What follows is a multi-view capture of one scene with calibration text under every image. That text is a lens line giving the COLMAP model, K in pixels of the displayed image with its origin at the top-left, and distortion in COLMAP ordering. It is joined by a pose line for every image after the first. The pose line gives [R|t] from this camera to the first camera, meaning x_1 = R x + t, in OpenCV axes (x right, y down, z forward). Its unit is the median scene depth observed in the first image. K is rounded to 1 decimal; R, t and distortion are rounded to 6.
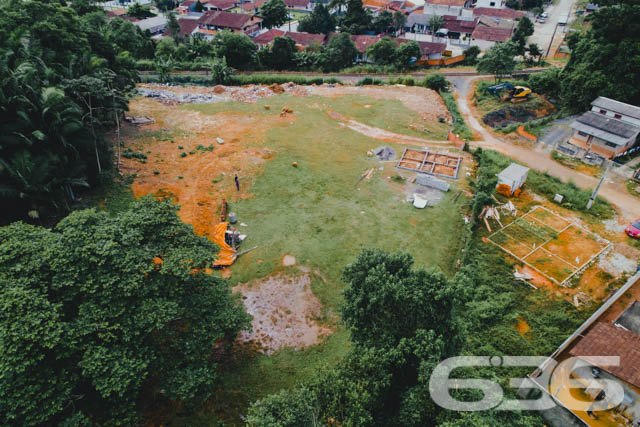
lens RADIAL K [[404.4, 0, 321.5], [0, 404.4, 213.6], [0, 0, 1]] dist [-0.020614, 0.001520]
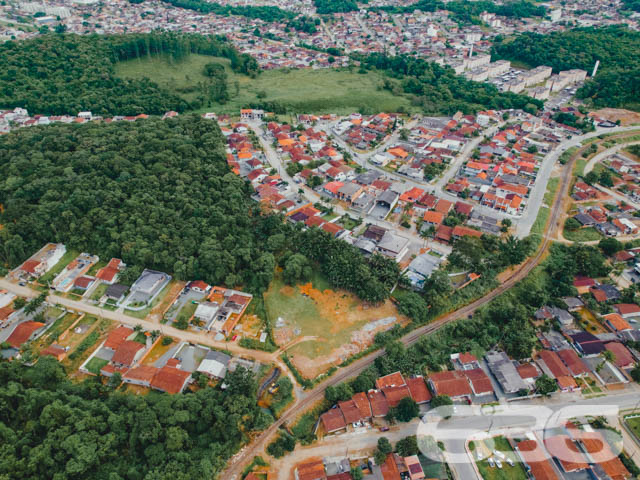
lens RADIAL K [[459.6, 0, 320.1], [0, 459.6, 242.0], [0, 0, 1]] dist [-0.080065, 0.072813]
pose [[-0.806070, 0.338329, -0.485576, 1.736800], [-0.361088, 0.368910, 0.856458, -4.080773], [0.468898, 0.865701, -0.175201, 1.165415]]
